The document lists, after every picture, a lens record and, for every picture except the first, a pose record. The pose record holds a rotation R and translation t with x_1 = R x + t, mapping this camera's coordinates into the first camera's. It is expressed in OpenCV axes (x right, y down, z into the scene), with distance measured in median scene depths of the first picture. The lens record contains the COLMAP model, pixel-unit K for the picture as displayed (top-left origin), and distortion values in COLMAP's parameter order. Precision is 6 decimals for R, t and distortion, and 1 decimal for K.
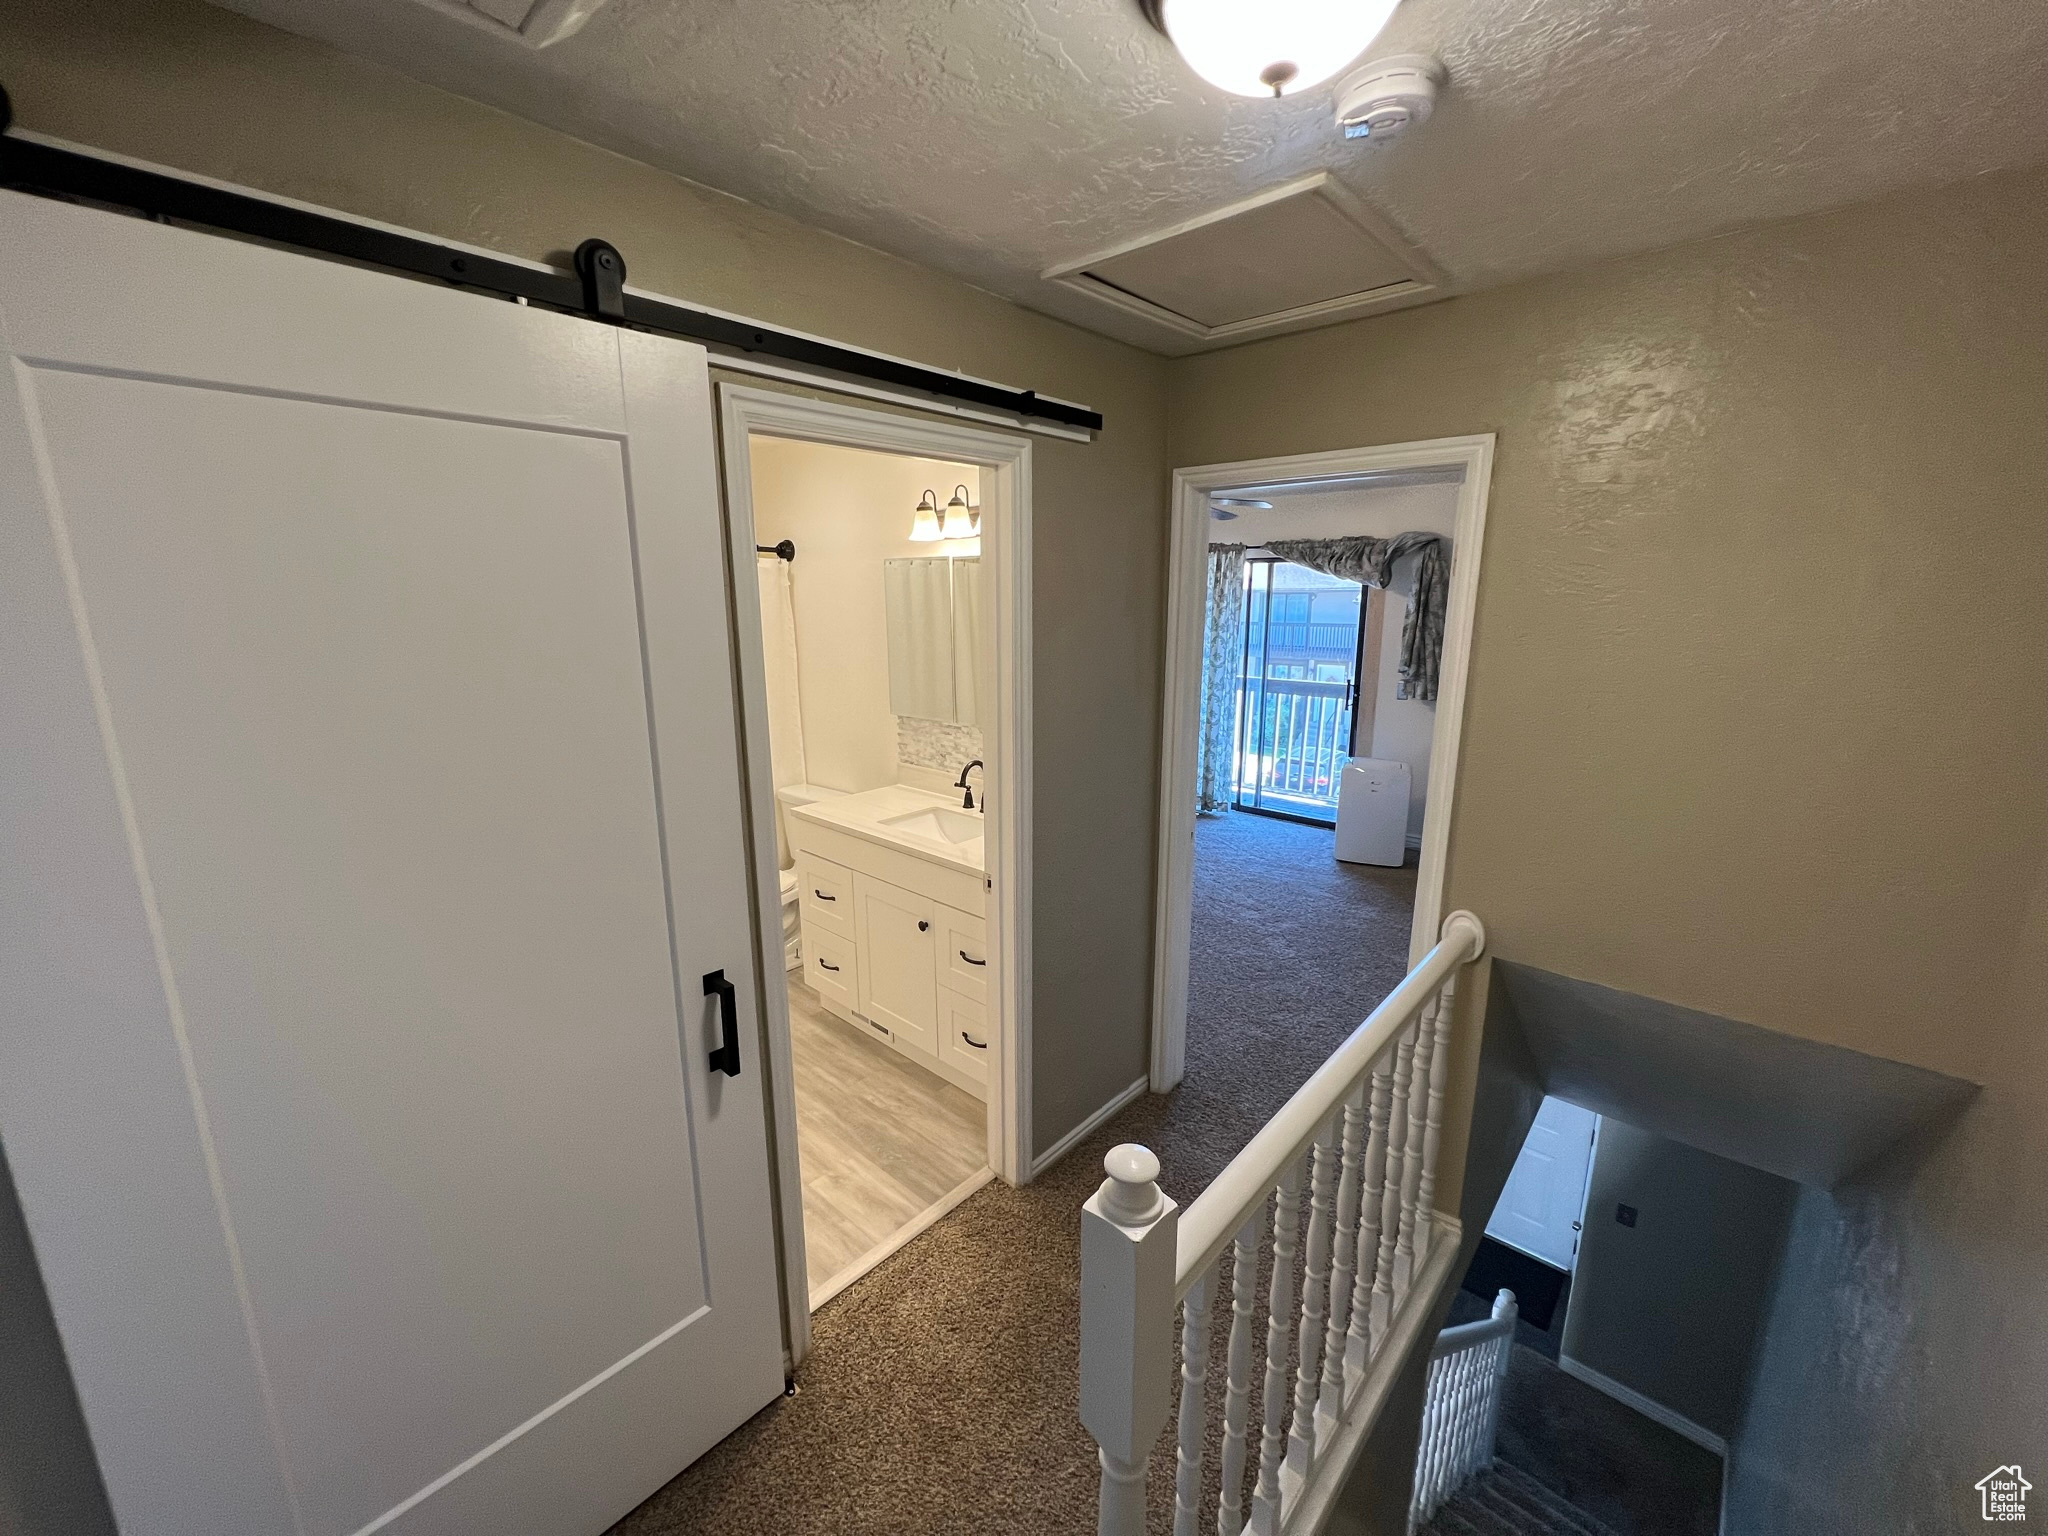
lens RADIAL K [[815.7, 0, 1032.7], [0, 815.7, 766.7], [0, 0, 1]] dist [-0.001008, 0.000439]
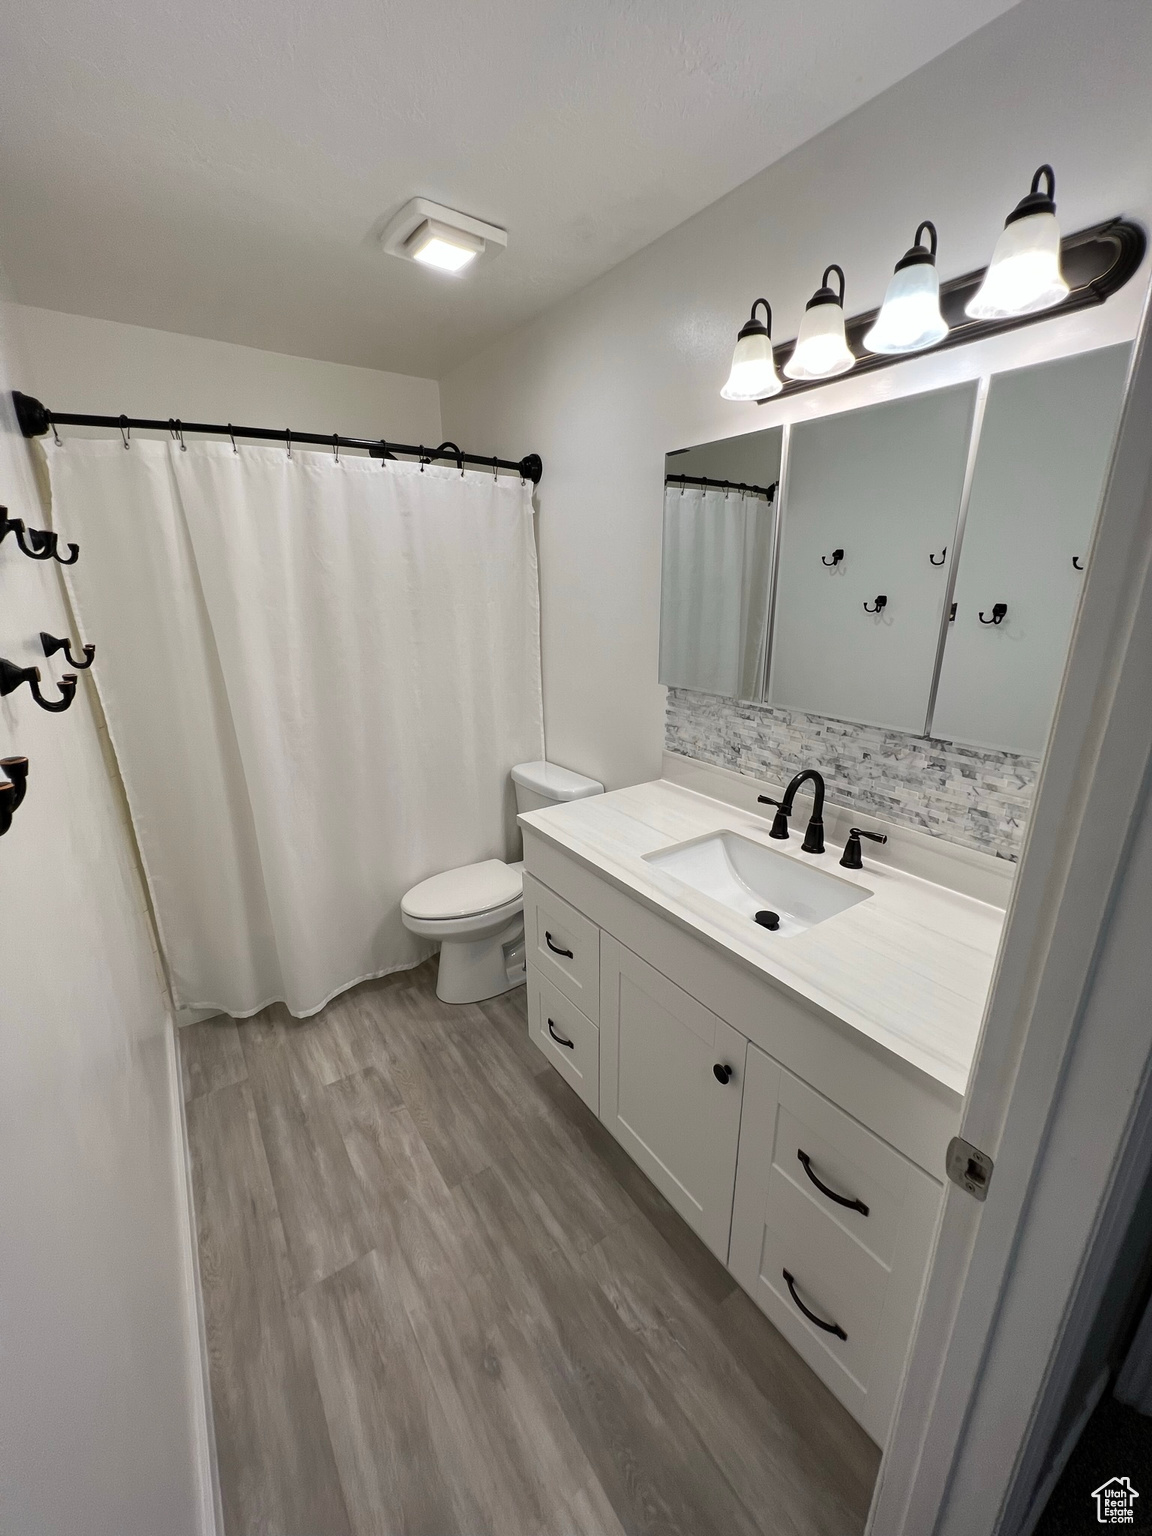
lens RADIAL K [[611.8, 0, 578.4], [0, 611.8, 769.1], [0, 0, 1]] dist [-0.001008, 0.000439]
pose [[0.972160, 0.066580, -0.224662, -0.126639], [-0.046090, 0.994386, 0.095252, -0.041244], [0.229742, -0.082245, 0.969770, 0.492179]]
